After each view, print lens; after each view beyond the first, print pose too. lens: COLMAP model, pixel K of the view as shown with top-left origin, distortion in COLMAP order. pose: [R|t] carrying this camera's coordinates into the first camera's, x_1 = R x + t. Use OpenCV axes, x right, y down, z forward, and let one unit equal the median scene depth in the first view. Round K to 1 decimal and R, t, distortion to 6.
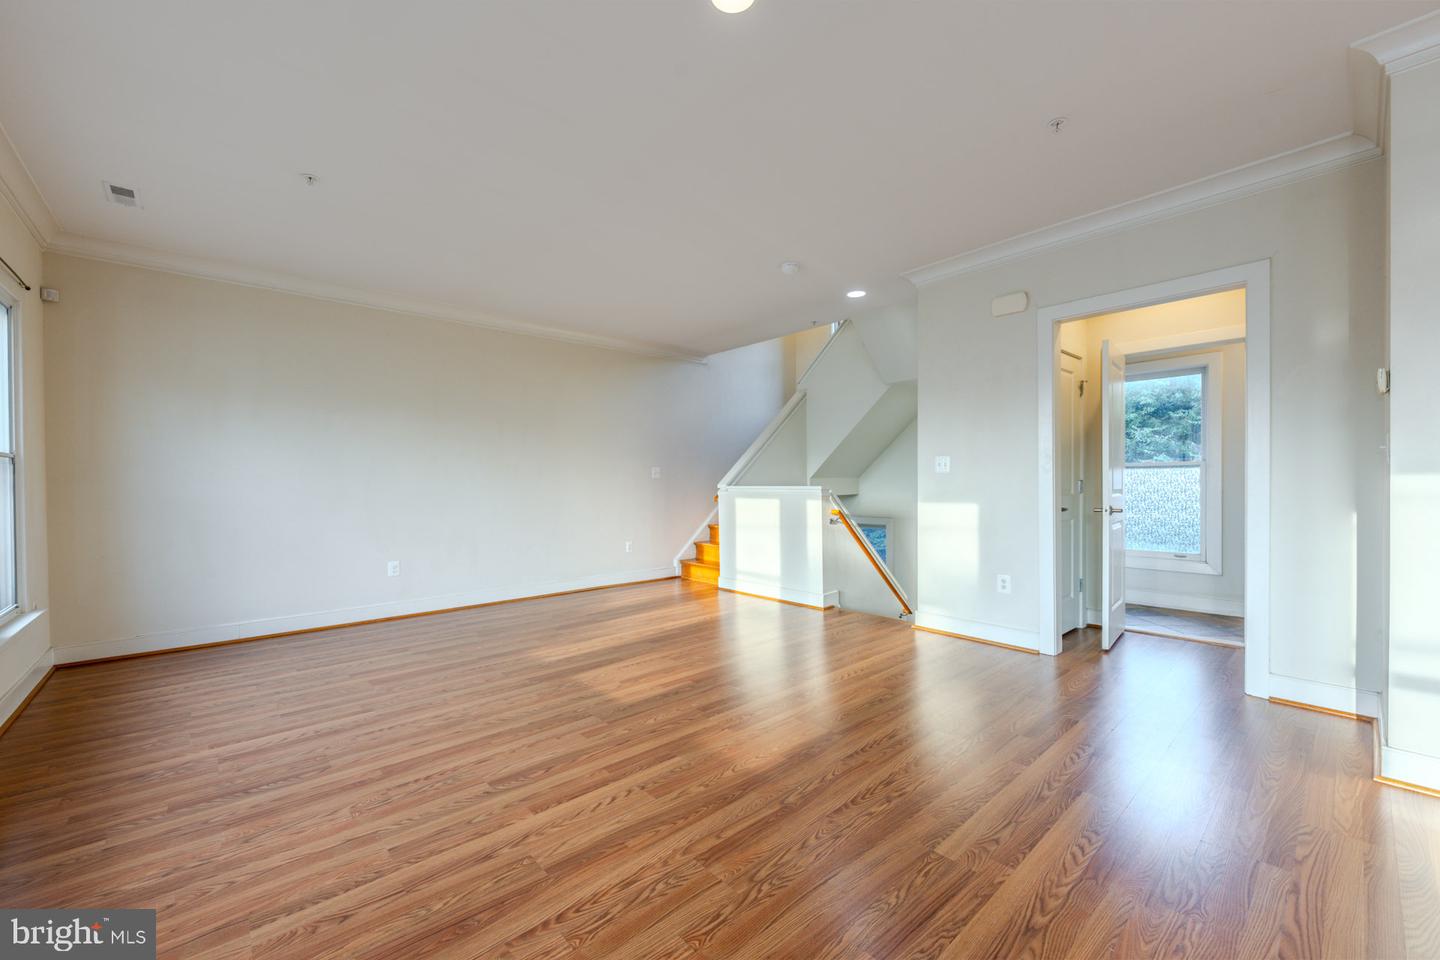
lens RADIAL K [[571.4, 0, 717.1], [0, 571.4, 486.4], [0, 0, 1]] dist [-0.002042, -0.000471]
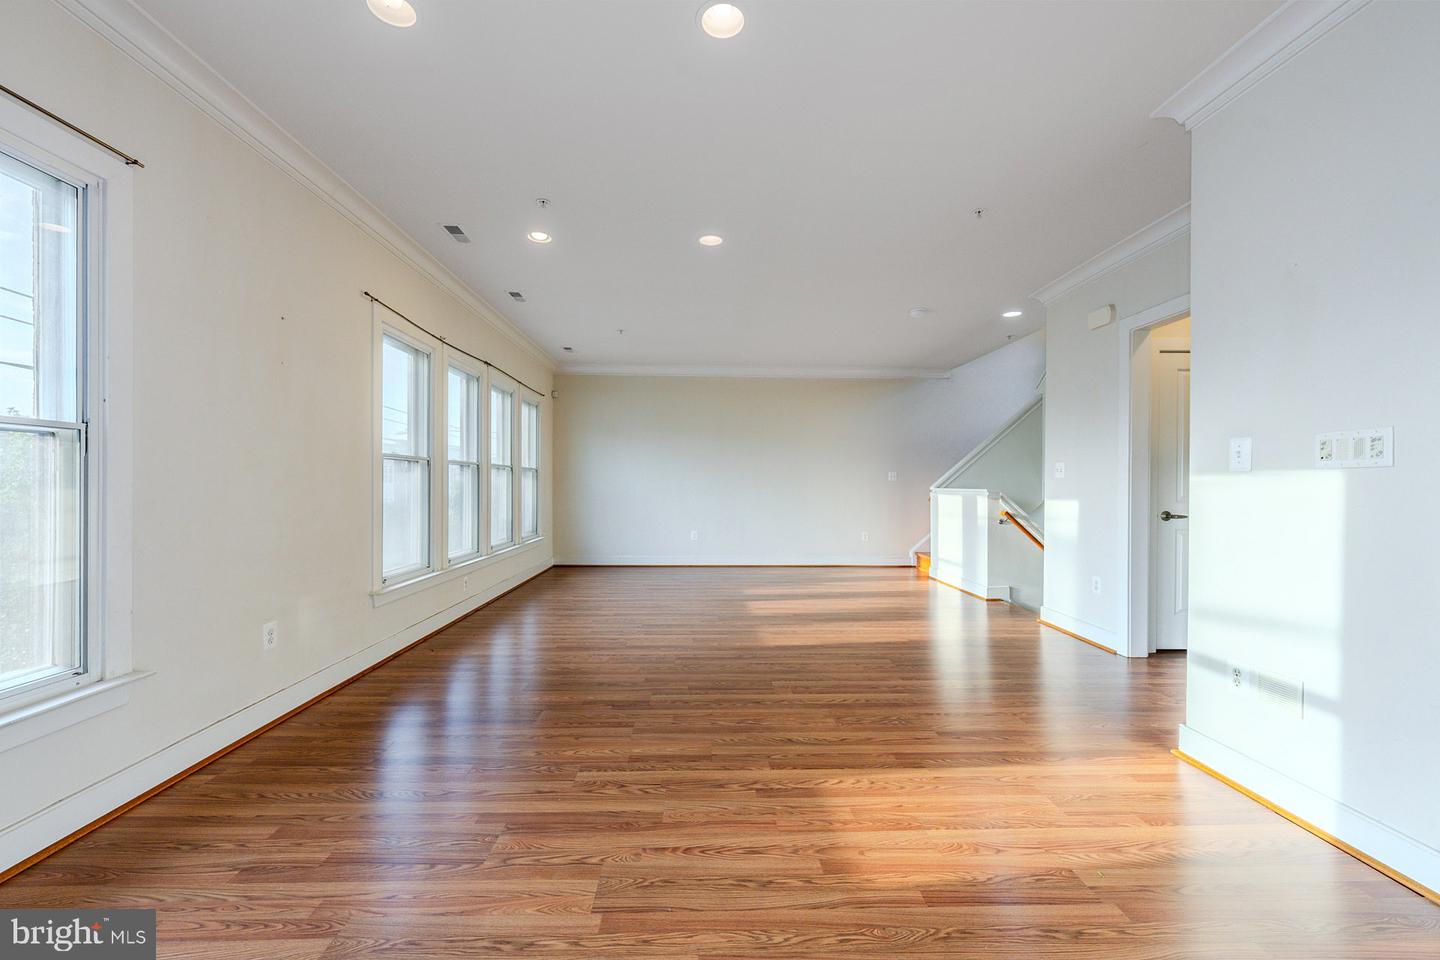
lens RADIAL K [[571.4, 0, 717.1], [0, 571.4, 486.4], [0, 0, 1]] dist [-0.002042, -0.000471]
pose [[0.766988, 0.013414, -0.641521, 0.498072], [-0.014450, 0.999889, 0.003630, -0.002223], [0.641498, 0.006486, 0.767097, -0.193697]]
